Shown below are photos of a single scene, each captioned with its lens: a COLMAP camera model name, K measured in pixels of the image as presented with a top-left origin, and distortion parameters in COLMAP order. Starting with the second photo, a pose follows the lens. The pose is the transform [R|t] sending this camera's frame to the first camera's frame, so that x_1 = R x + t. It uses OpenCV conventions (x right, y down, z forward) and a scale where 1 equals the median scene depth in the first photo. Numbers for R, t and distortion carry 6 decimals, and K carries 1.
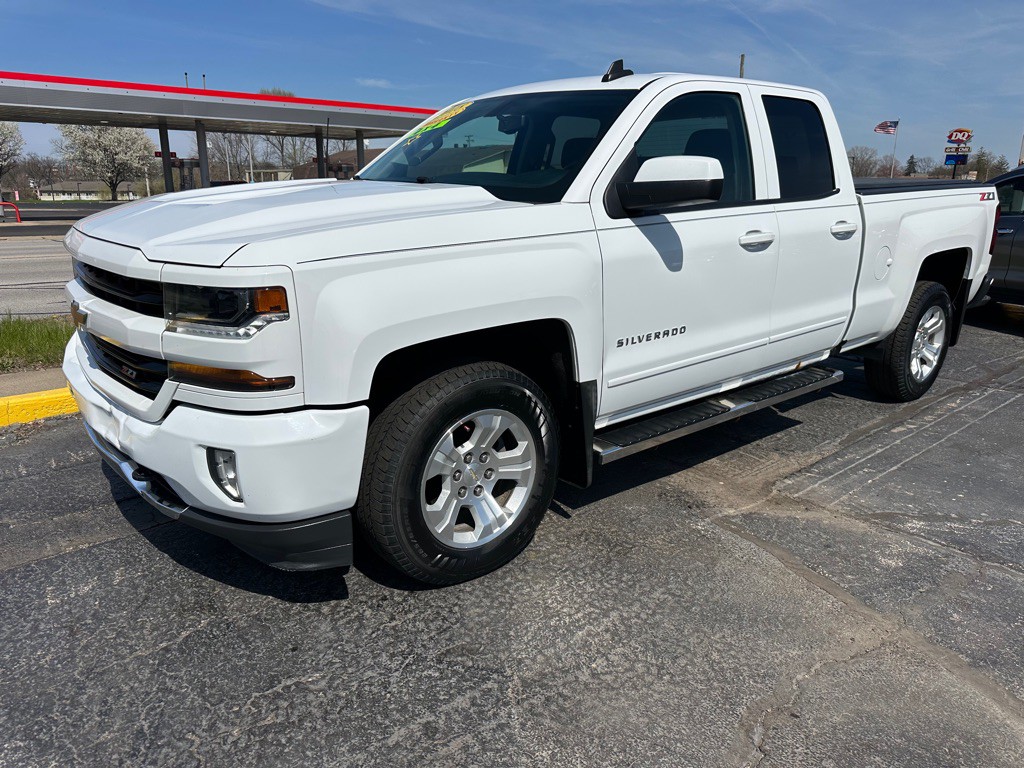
lens RADIAL K [[725.9, 0, 514.5], [0, 725.9, 386.7], [0, 0, 1]] dist [0.039242, -0.044511]
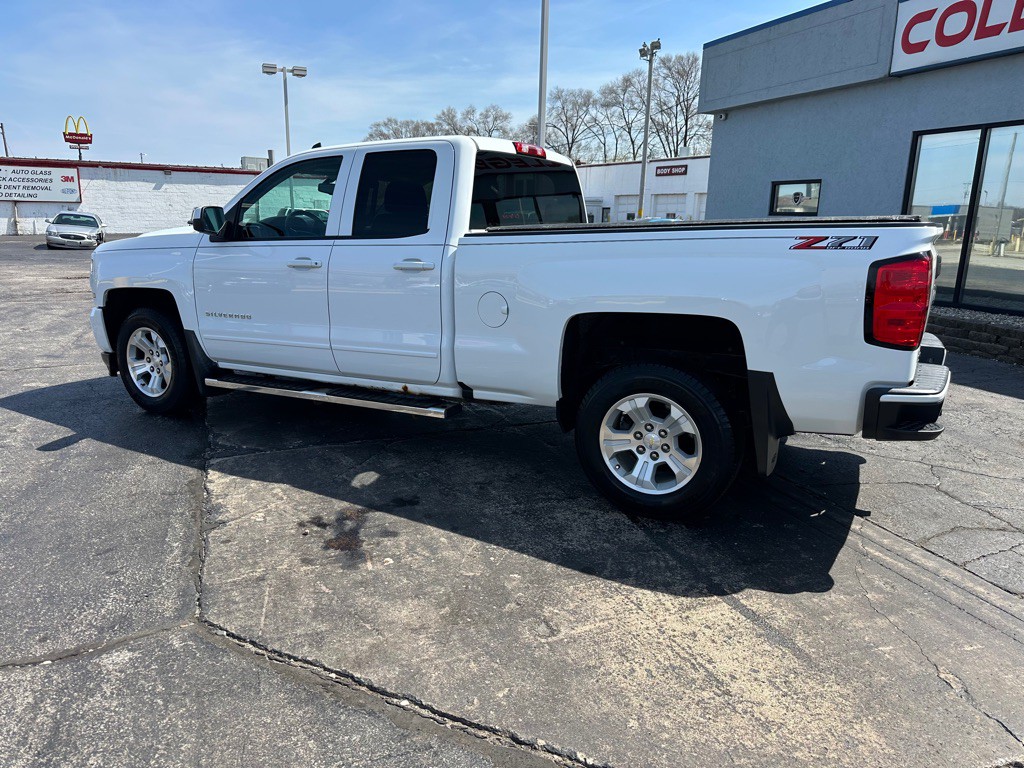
lens RADIAL K [[725.9, 0, 508.5], [0, 725.9, 389.1], [0, 0, 1]] dist [0.039242, -0.044511]
pose [[0.356757, 0.188741, -0.914932, 2.046479], [-0.262128, 0.960258, 0.095880, -0.246111], [0.896668, 0.205624, 0.392054, 1.020008]]
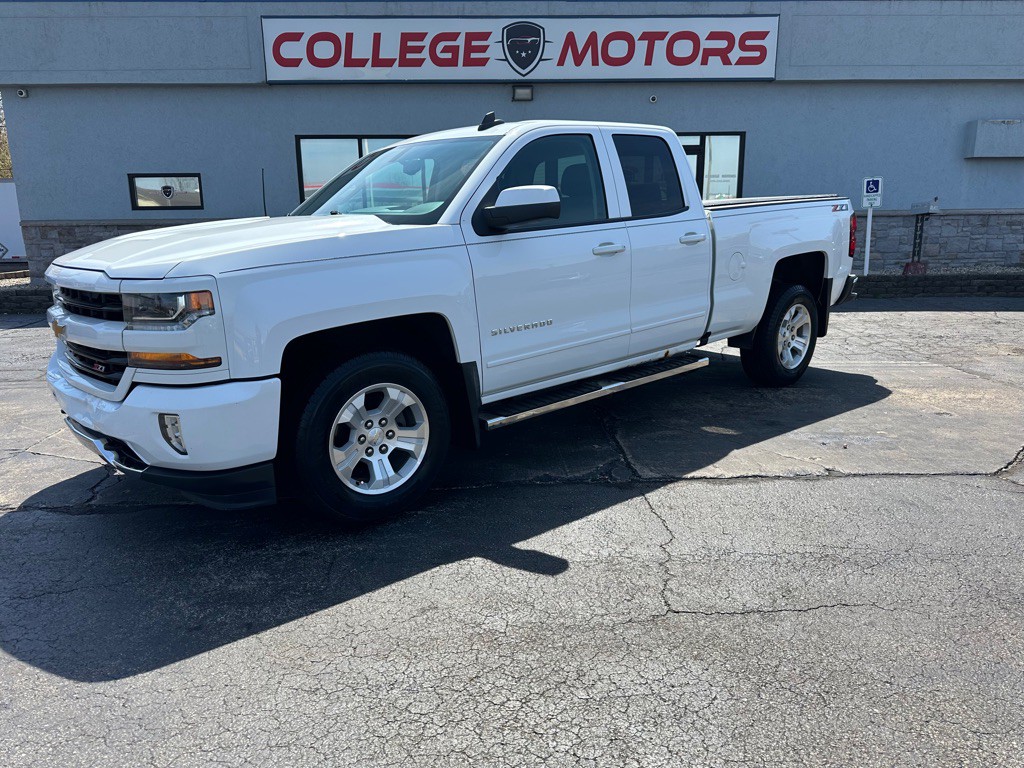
lens RADIAL K [[725.9, 0, 514.0], [0, 725.9, 380.8], [0, 0, 1]] dist [0.039242, -0.044511]
pose [[0.998309, -0.054284, 0.020815, 0.154248], [0.055399, 0.996815, -0.057373, 0.101142], [-0.017634, 0.058430, 0.998136, -0.265134]]
